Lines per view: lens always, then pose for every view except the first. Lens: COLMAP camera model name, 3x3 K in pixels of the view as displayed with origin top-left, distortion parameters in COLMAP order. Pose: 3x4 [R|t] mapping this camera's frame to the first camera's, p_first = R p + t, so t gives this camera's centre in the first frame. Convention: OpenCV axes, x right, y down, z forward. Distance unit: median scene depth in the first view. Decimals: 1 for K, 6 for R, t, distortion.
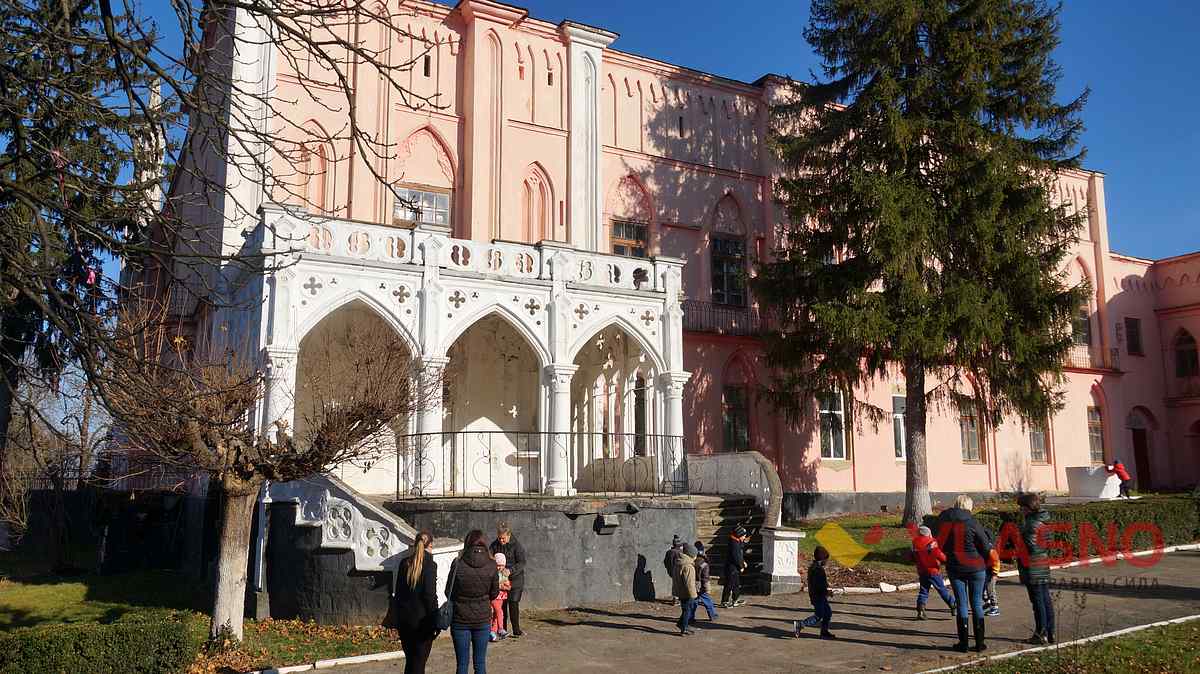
lens RADIAL K [[928.6, 0, 607.0], [0, 928.6, 334.5], [0, 0, 1]] dist [-0.009046, 0.018449]
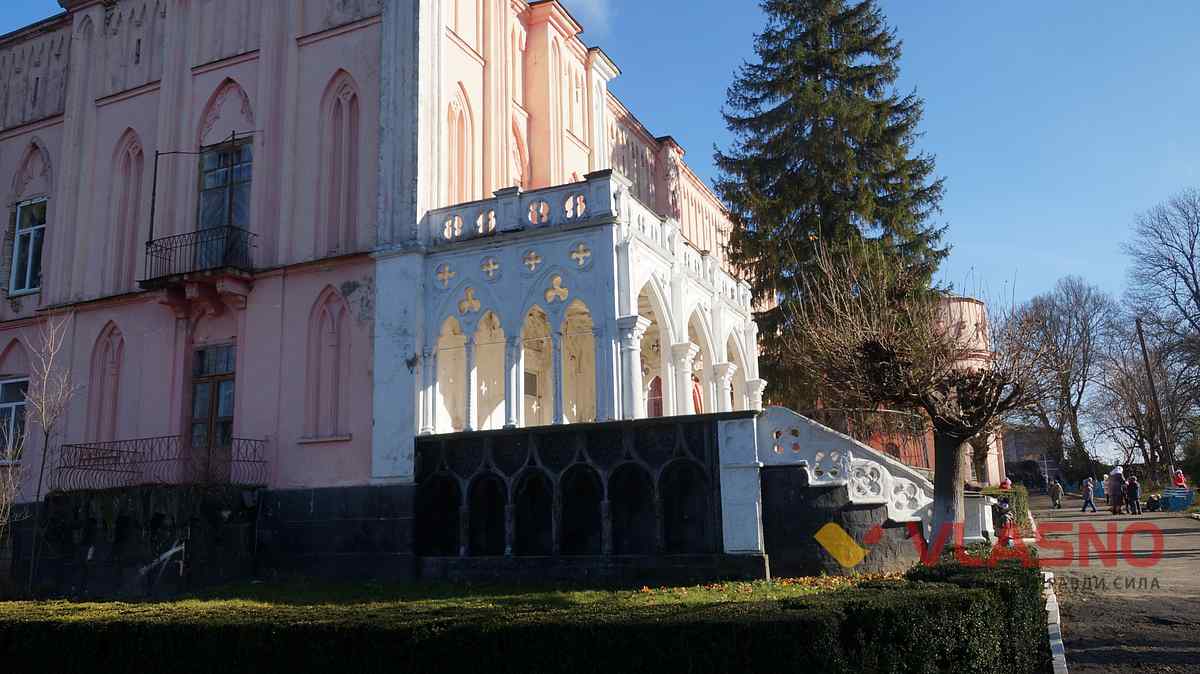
lens RADIAL K [[928.6, 0, 598.2], [0, 928.6, 333.1], [0, 0, 1]] dist [-0.009046, 0.018449]
pose [[0.807548, 0.106263, 0.580150, -0.866063], [-0.072128, 0.994046, -0.081674, 0.100838], [-0.585375, 0.024111, 0.810404, 0.204524]]
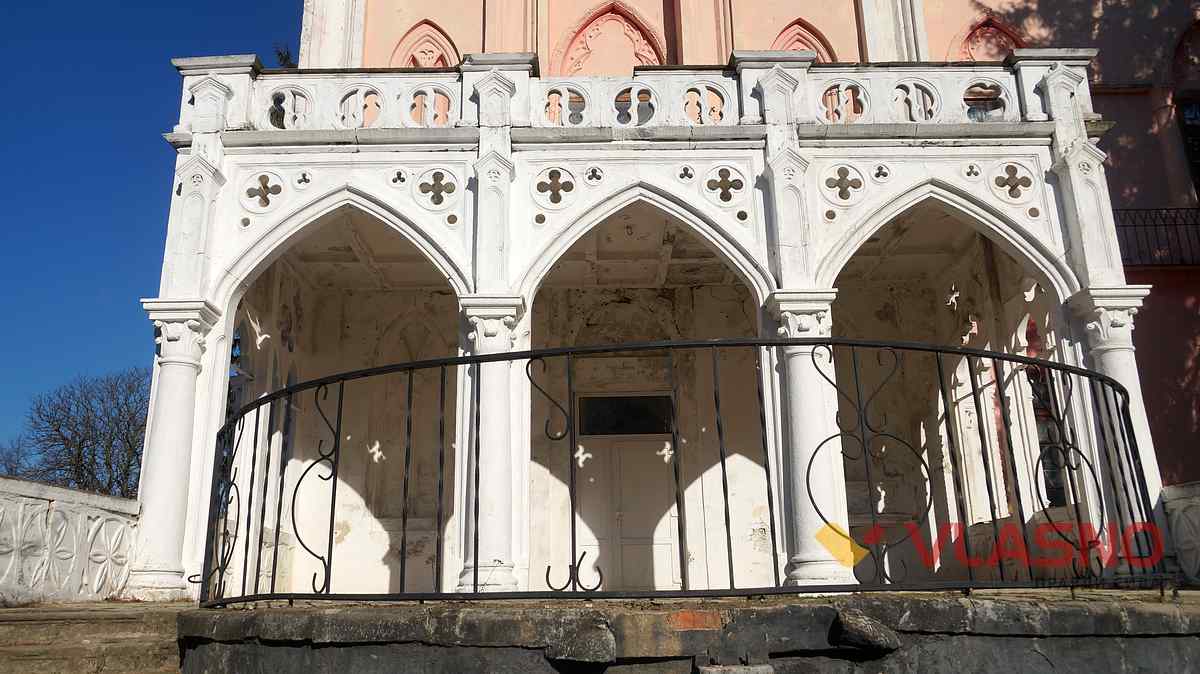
lens RADIAL K [[928.6, 0, 592.3], [0, 928.6, 329.9], [0, 0, 1]] dist [-0.009046, 0.018449]
pose [[0.874127, -0.147668, -0.462705, 0.070766], [0.089627, 0.985343, -0.145143, 0.110294], [0.477356, 0.085403, 0.874550, 0.599625]]
